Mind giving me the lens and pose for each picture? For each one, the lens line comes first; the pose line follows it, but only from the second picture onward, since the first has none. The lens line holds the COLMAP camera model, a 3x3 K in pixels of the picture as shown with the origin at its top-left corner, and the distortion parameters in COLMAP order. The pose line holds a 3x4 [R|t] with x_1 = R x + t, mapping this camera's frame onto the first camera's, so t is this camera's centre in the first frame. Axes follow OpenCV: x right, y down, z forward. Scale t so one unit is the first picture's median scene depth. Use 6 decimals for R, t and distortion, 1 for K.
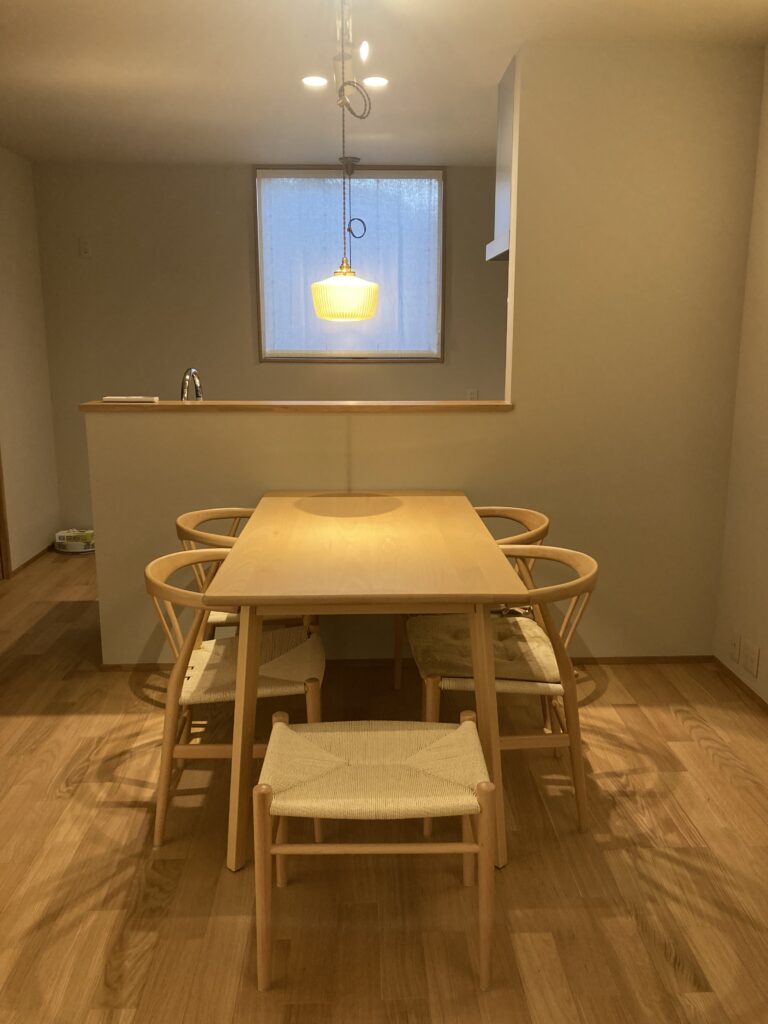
lens RADIAL K [[853.4, 0, 382.3], [0, 853.4, 506.7], [0, 0, 1]] dist [0.013272, 0.005691]
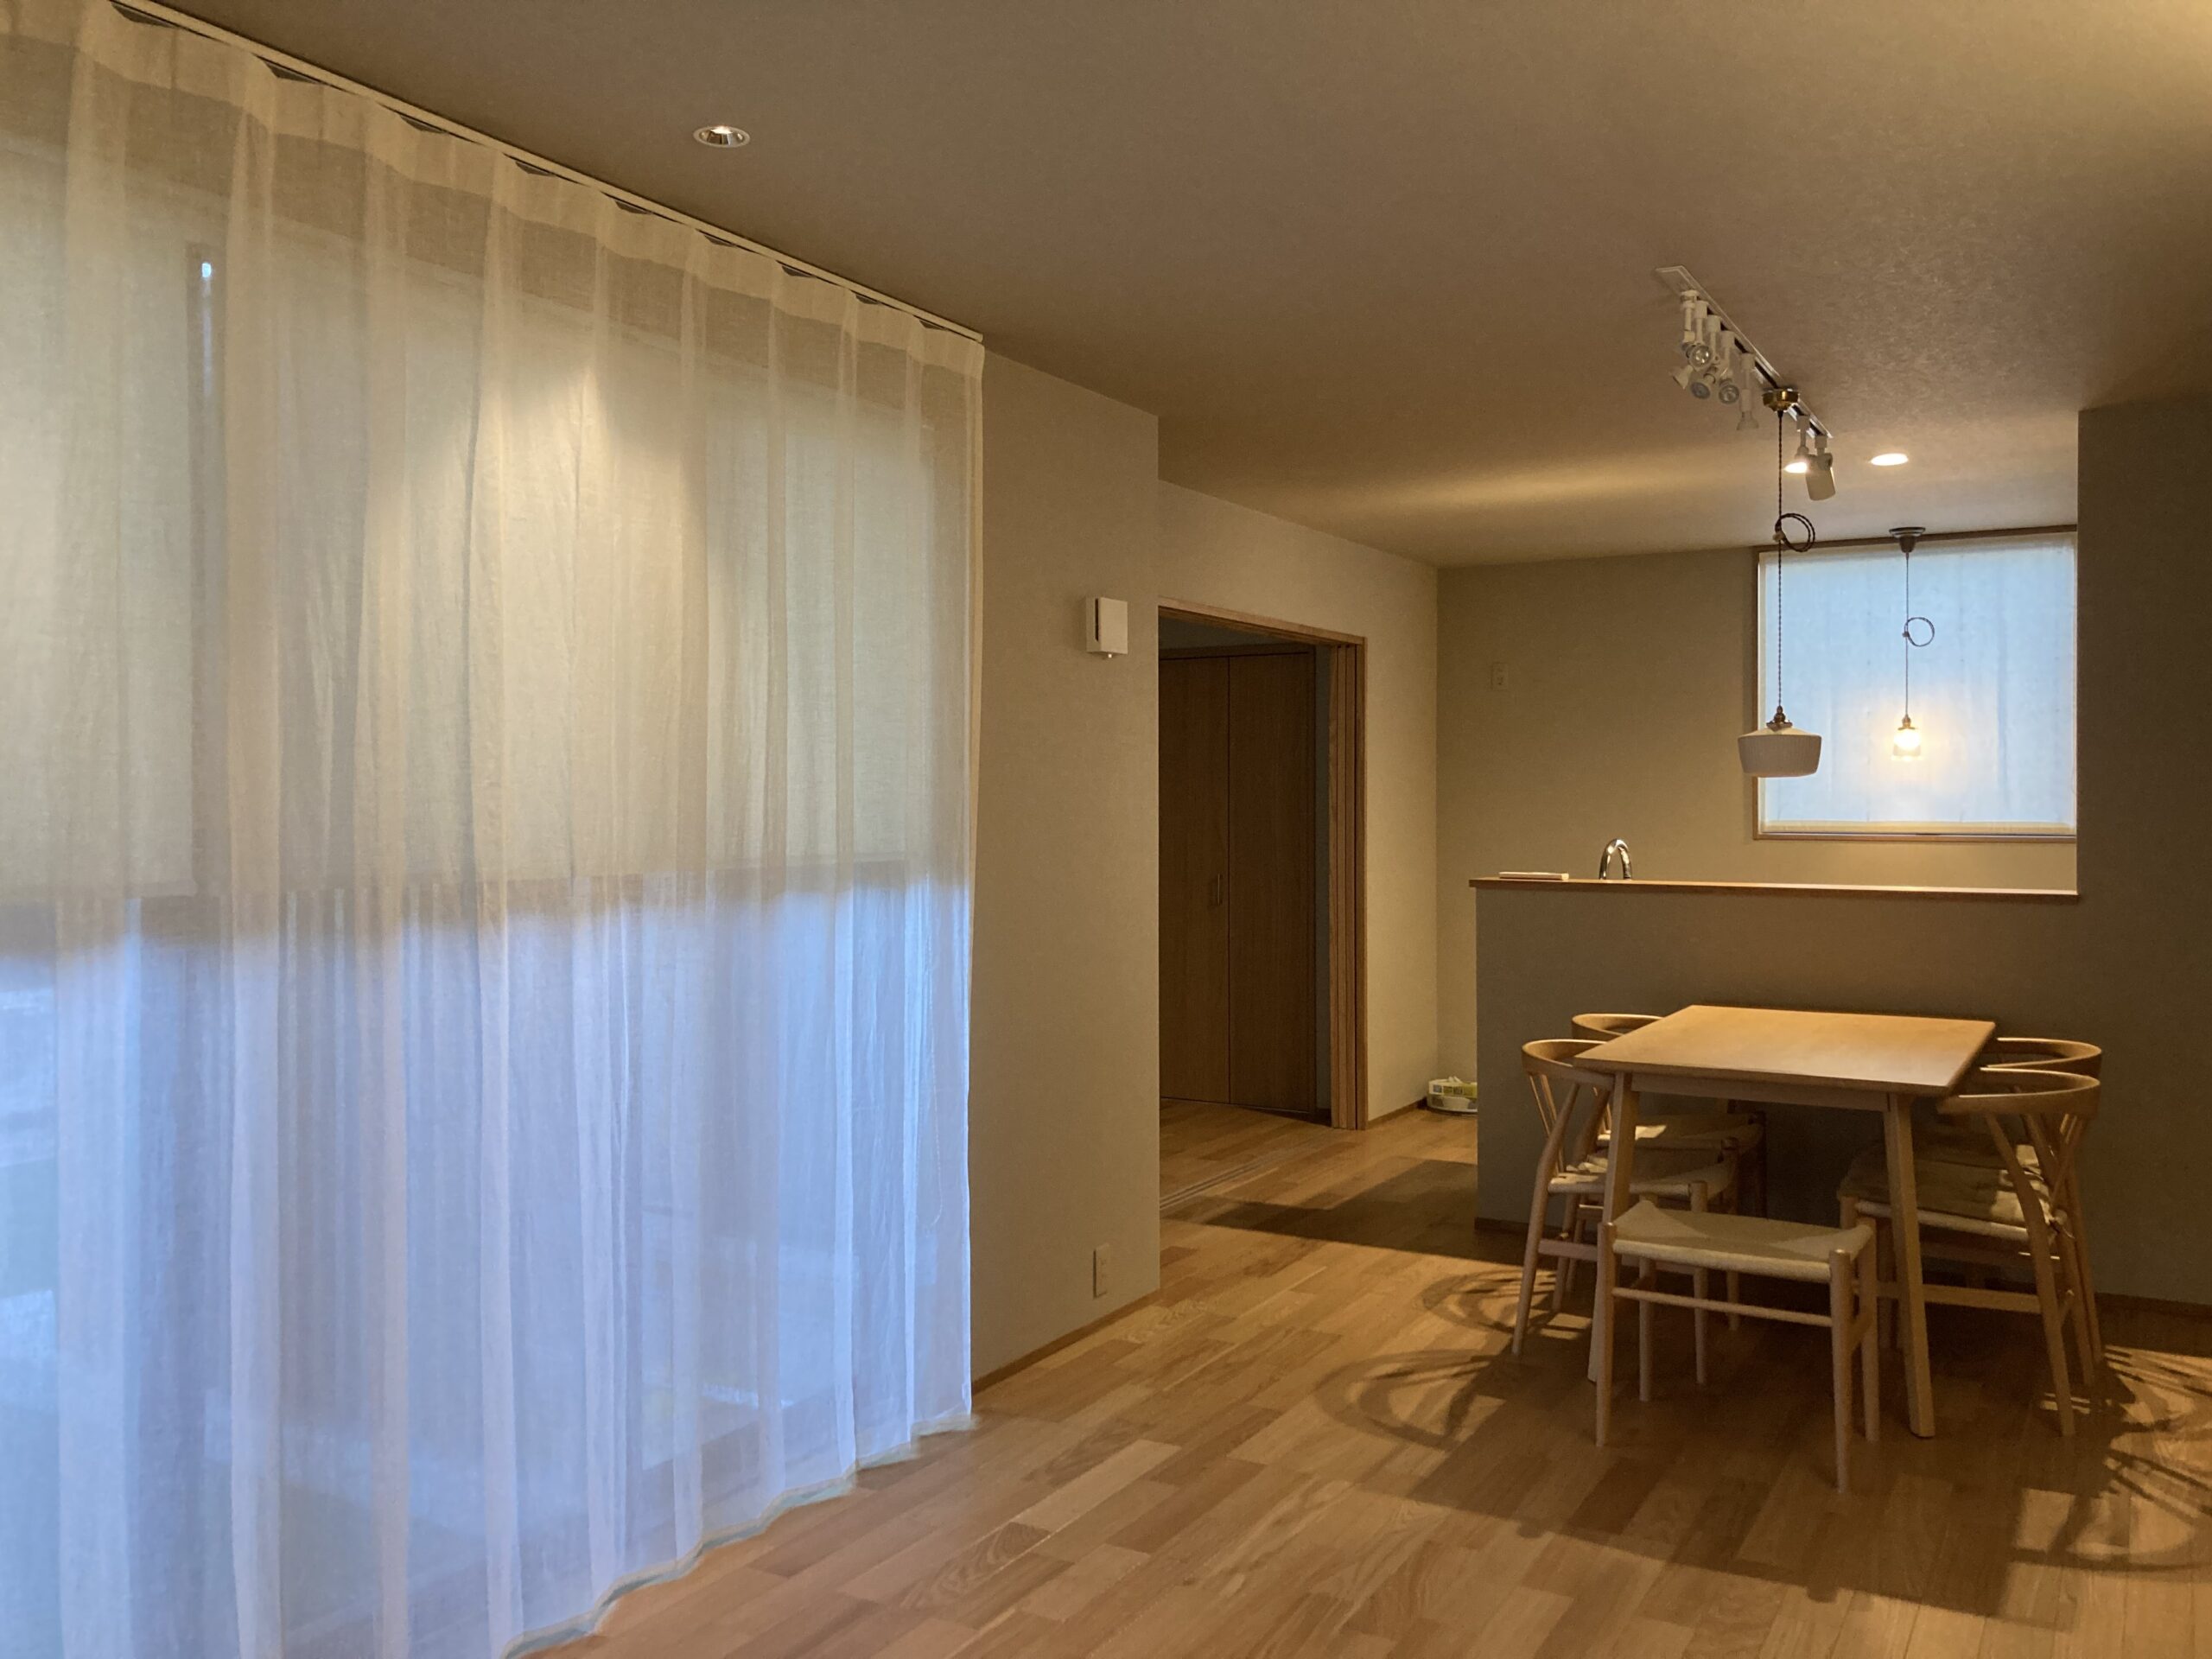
lens RADIAL K [[1843.5, 0, 1106.6], [0, 1843.5, 818.8], [0, 0, 1]] dist [0.013272, 0.005691]
pose [[0.855509, 0.006923, -0.517742, 0.255506], [-0.103636, 0.981967, -0.158117, 0.136368], [0.507311, 0.188928, 0.840799, -0.658784]]
